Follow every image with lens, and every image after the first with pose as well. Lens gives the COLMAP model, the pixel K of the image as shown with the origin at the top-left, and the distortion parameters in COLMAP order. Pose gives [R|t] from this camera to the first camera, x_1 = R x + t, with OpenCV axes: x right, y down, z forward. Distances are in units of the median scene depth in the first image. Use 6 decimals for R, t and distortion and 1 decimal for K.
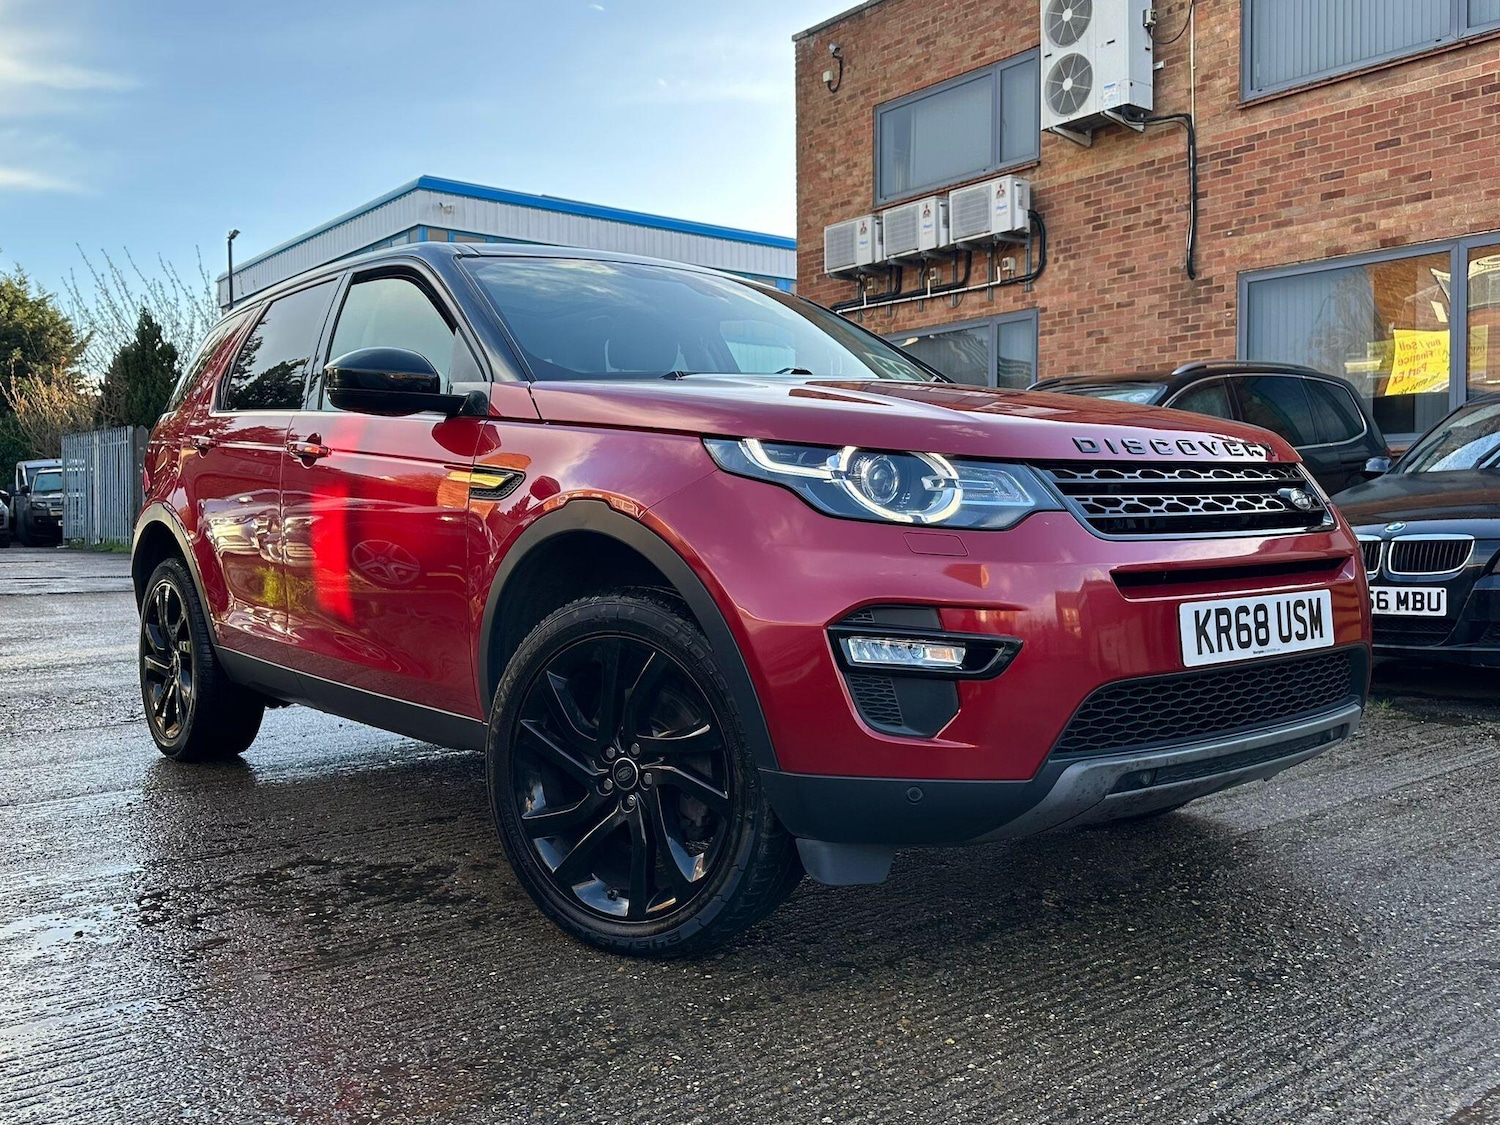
lens RADIAL K [[1345.8, 0, 756.7], [0, 1345.8, 560.6], [0, 0, 1]] dist [0.043770, -0.045397]
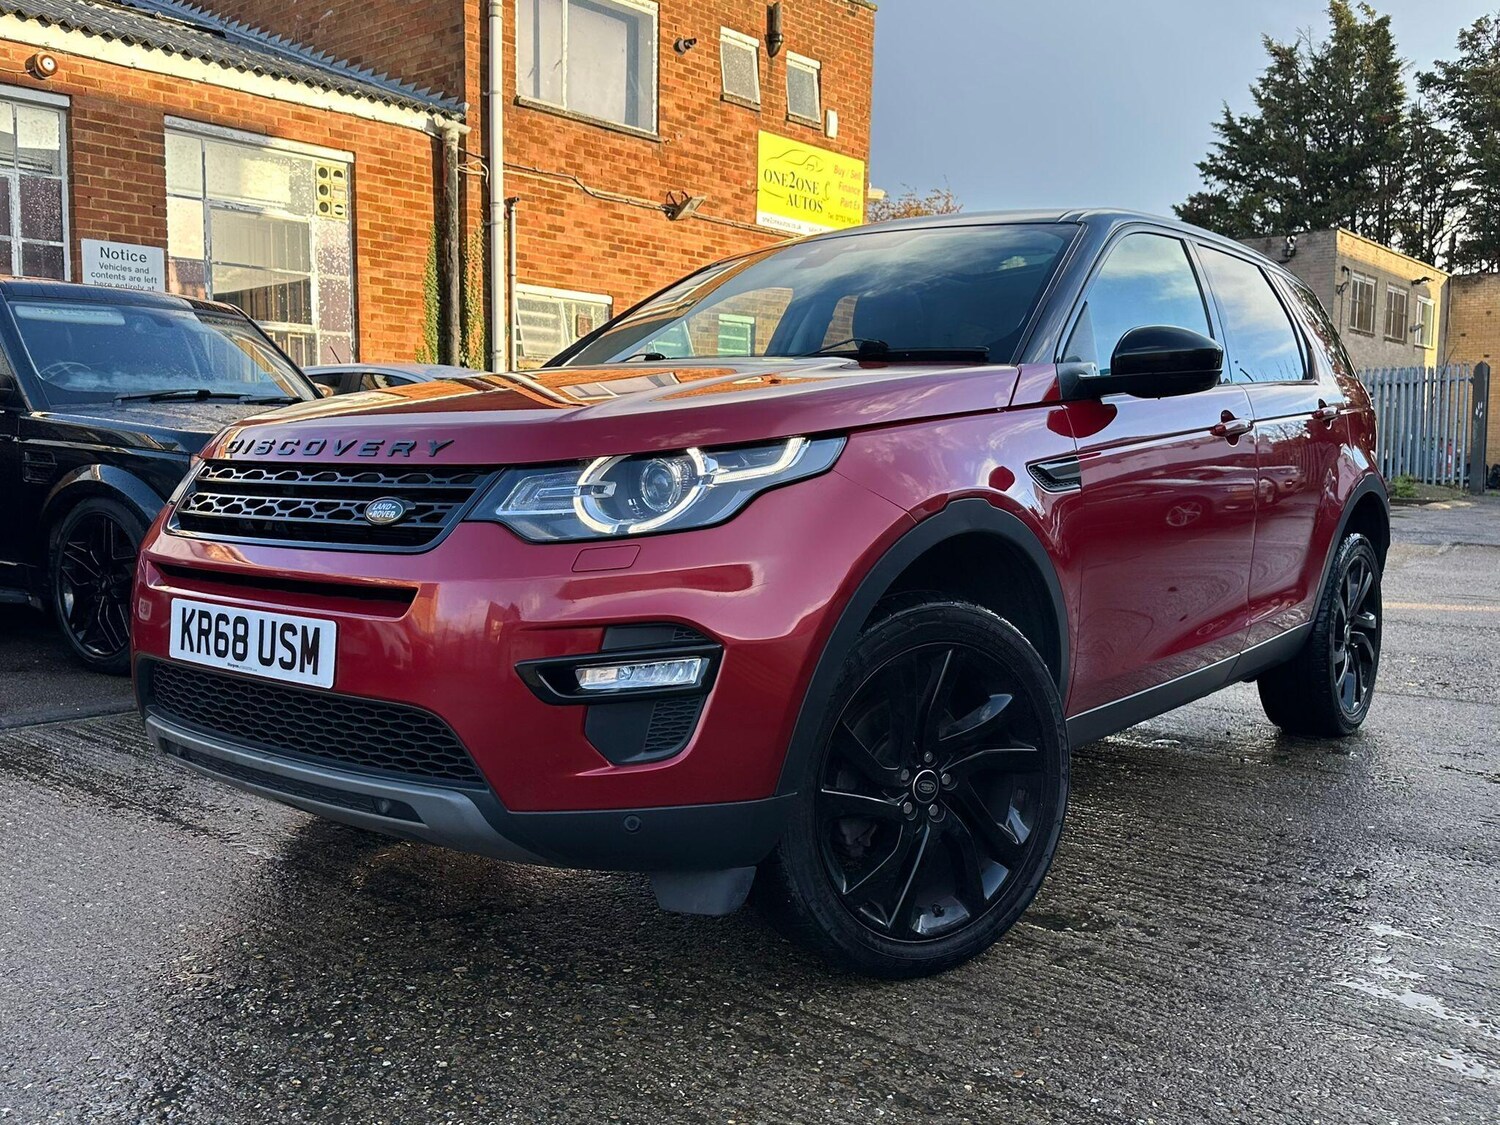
lens RADIAL K [[1308.6, 0, 730.5], [0, 1308.6, 583.6], [0, 0, 1]] dist [0.073816, -0.111437]
pose [[0.196487, 0.108263, -0.974511, 1.129019], [-0.046482, 0.993797, 0.101034, -0.084298], [0.979404, 0.025446, 0.200301, 0.972795]]
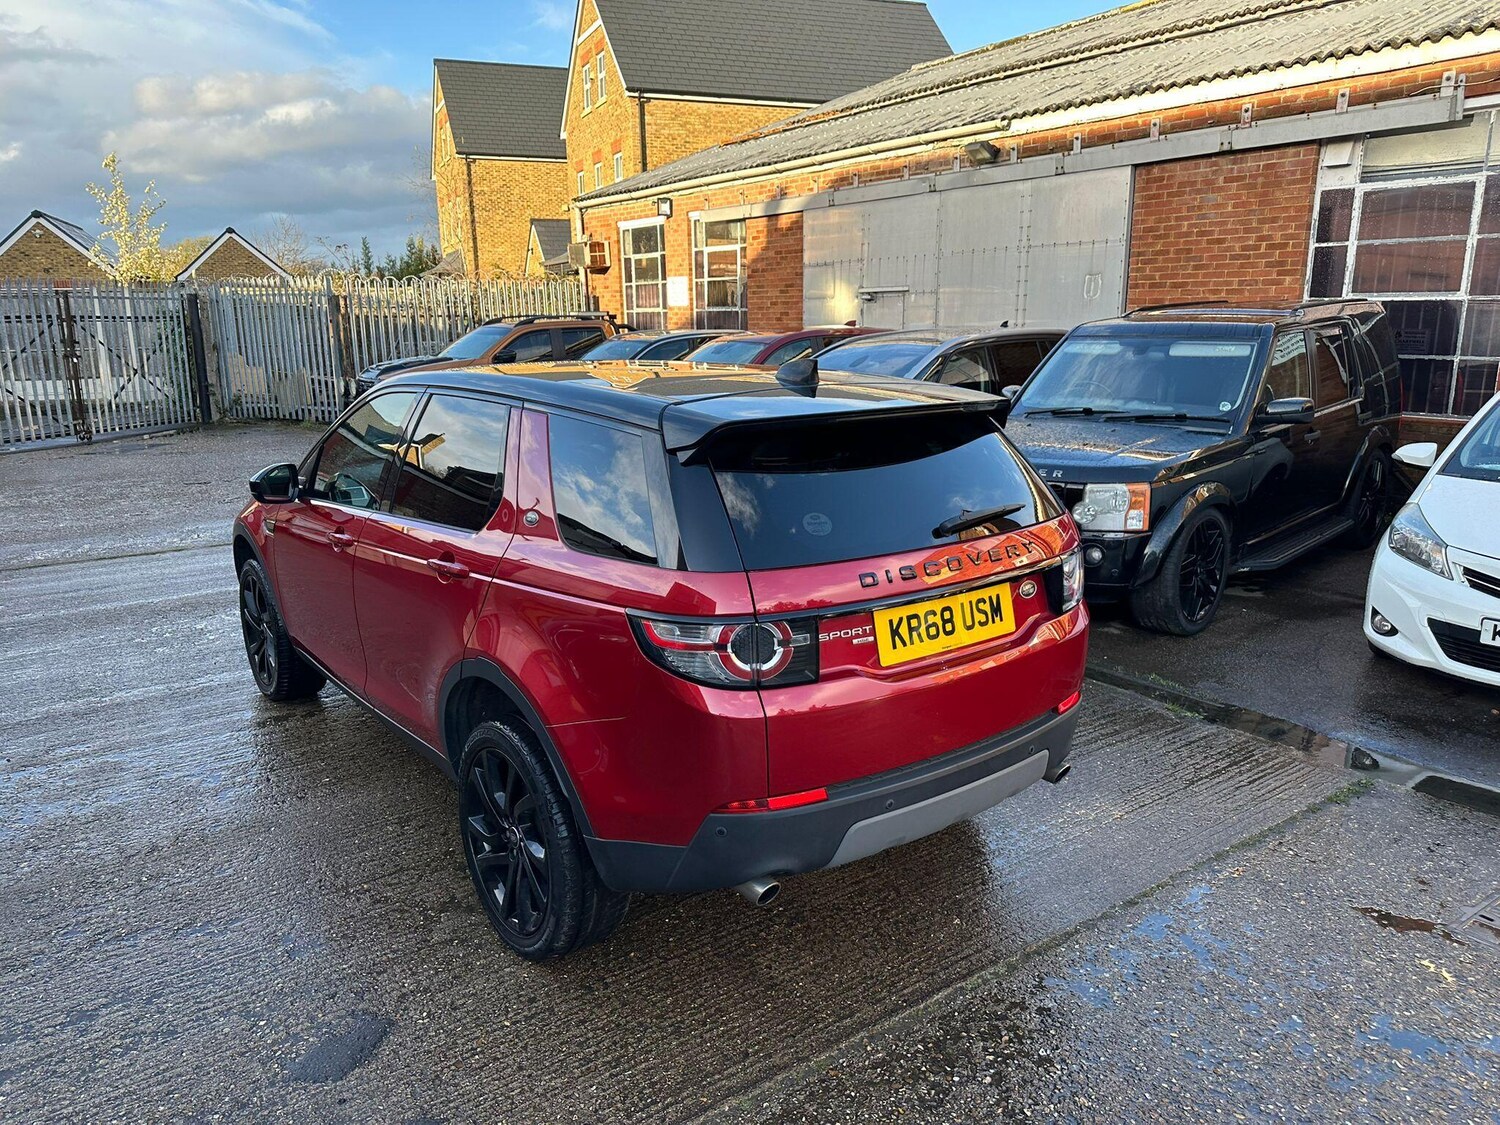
lens RADIAL K [[1055.3, 0, 739.9], [0, 1055.3, 574.3], [0, 0, 1]] dist [0.024353, -0.029702]
pose [[-0.999326, 0.009264, 0.035529, -0.488966], [0.018492, 0.962944, 0.269067, -0.423897], [-0.031720, 0.269543, -0.962466, 2.912221]]
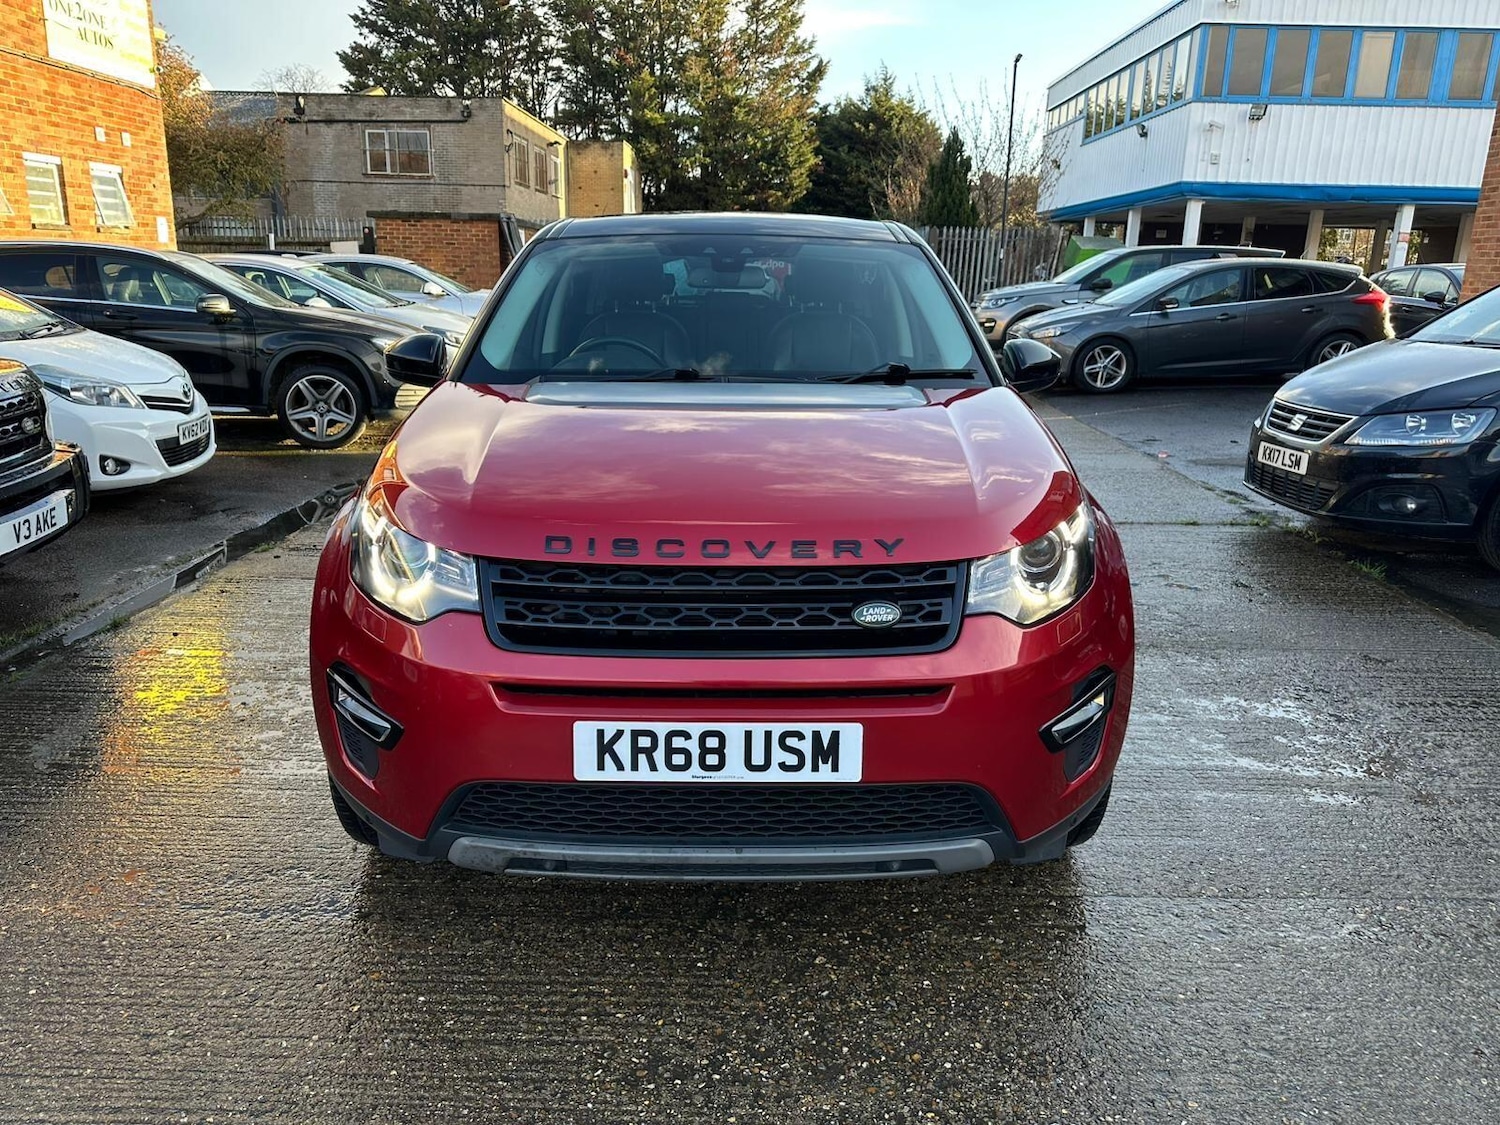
lens RADIAL K [[1067.1, 0, 731.7], [0, 1067.1, 554.9], [0, 0, 1]] dist [0.041171, -0.039465]
pose [[0.773772, 0.182095, -0.606728, 0.693536], [-0.043919, 0.970910, 0.235384, -0.226236], [0.631940, -0.155487, 0.759260, 0.383668]]
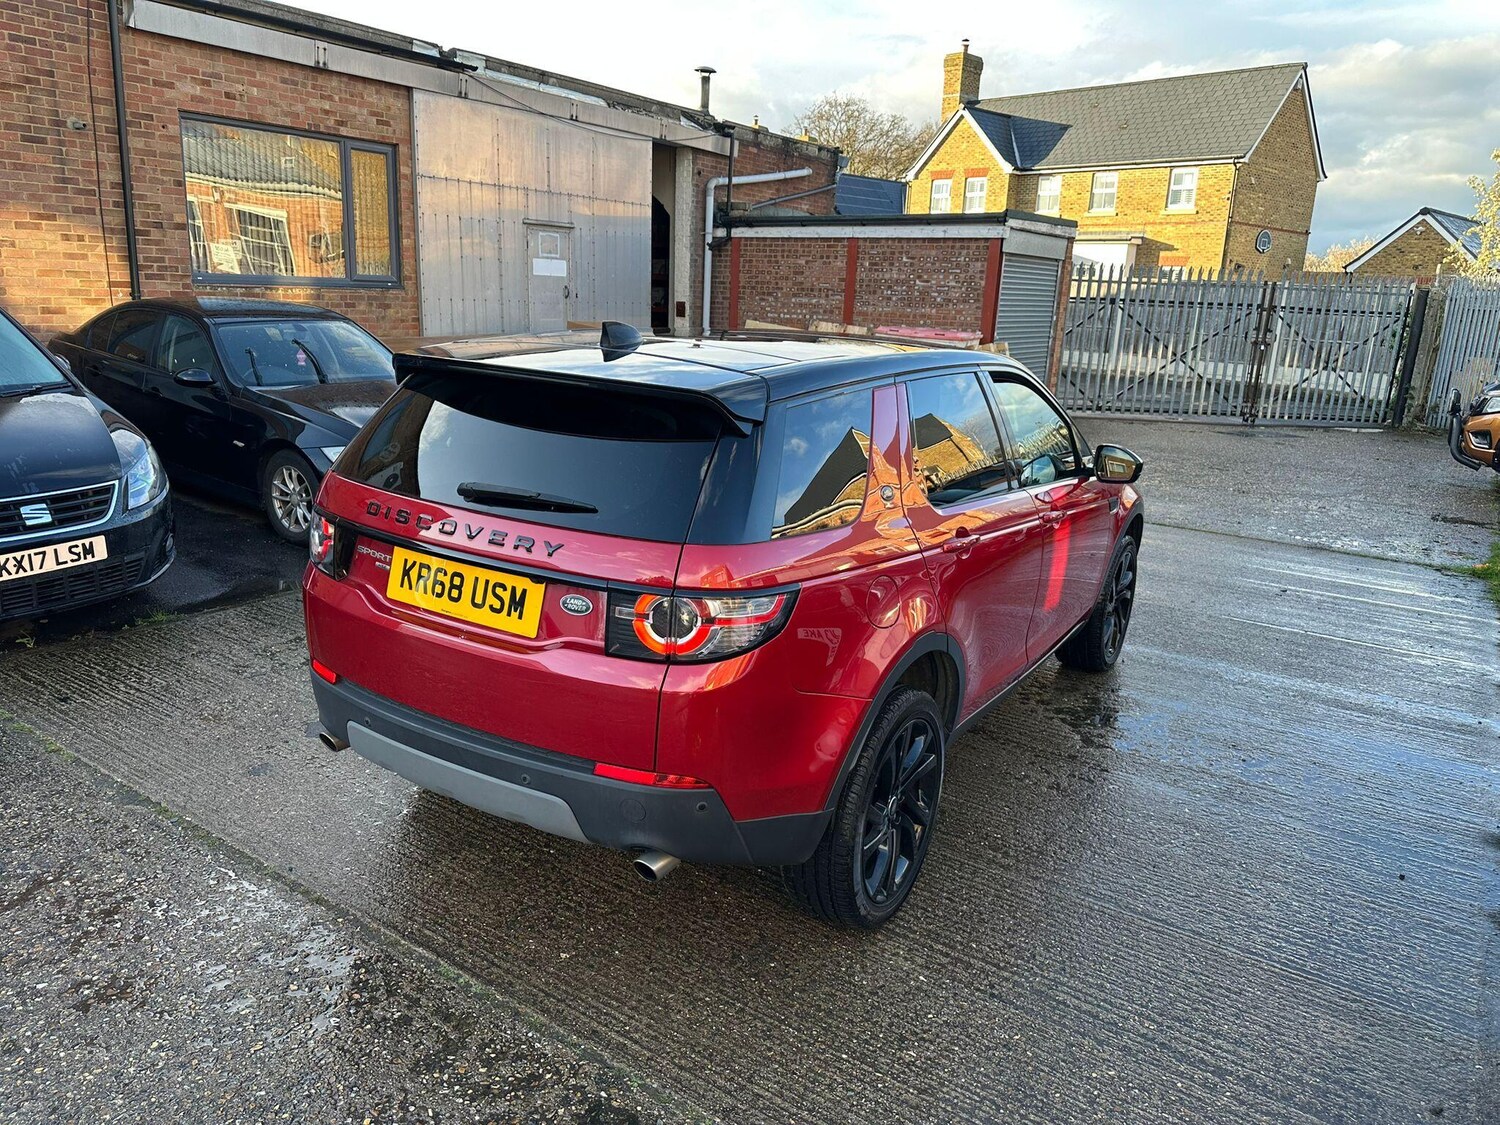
lens RADIAL K [[1055.3, 0, 746.1], [0, 1055.3, 555.8], [0, 0, 1]] dist [0.024353, -0.029702]
pose [[-0.322962, -0.239952, 0.915488, -1.548215], [-0.012887, 0.968351, 0.249261, -0.384956], [-0.946324, 0.068704, -0.315833, 2.065461]]
